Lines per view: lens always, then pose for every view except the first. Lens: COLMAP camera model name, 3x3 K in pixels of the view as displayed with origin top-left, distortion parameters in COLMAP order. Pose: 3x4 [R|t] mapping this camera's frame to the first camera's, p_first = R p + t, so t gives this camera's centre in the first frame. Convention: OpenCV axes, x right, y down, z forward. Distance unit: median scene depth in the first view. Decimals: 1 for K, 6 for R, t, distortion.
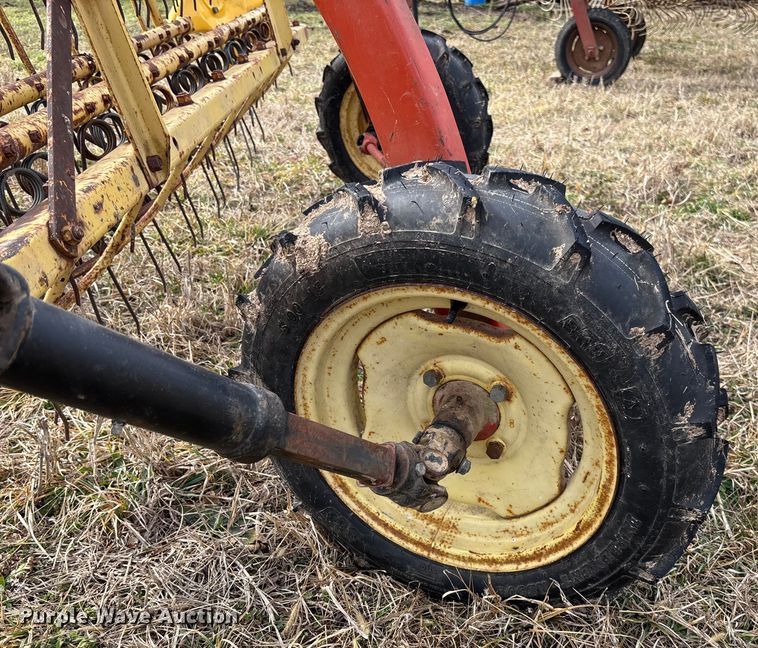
lens RADIAL K [[699.0, 0, 447.1], [0, 699.0, 349.3], [0, 0, 1]] dist [0.067672, -0.084998]
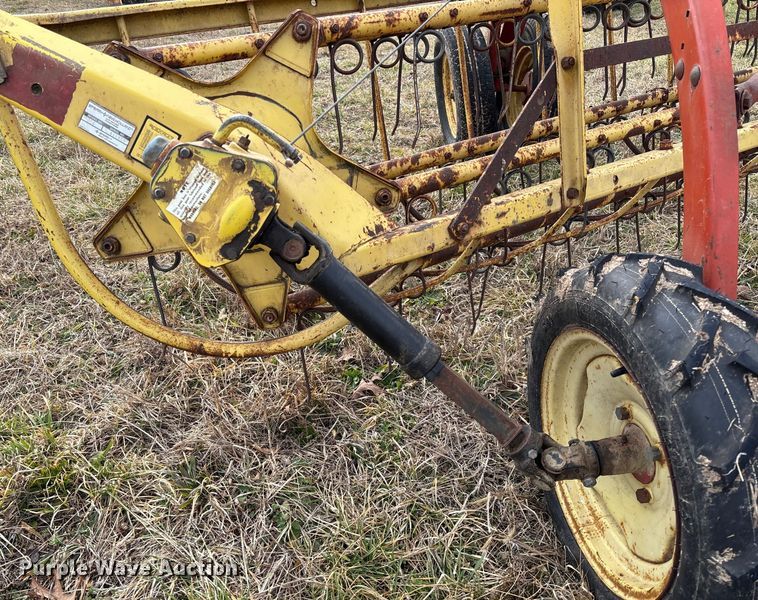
lens RADIAL K [[570.2, 0, 379.0], [0, 570.2, 300.0], [0, 0, 1]] dist [0.049118, -0.040996]
pose [[0.521347, 0.396600, -0.755583, 0.428385], [-0.386376, 0.899185, 0.205378, -0.176573], [0.760862, 0.184867, 0.622024, -0.015695]]
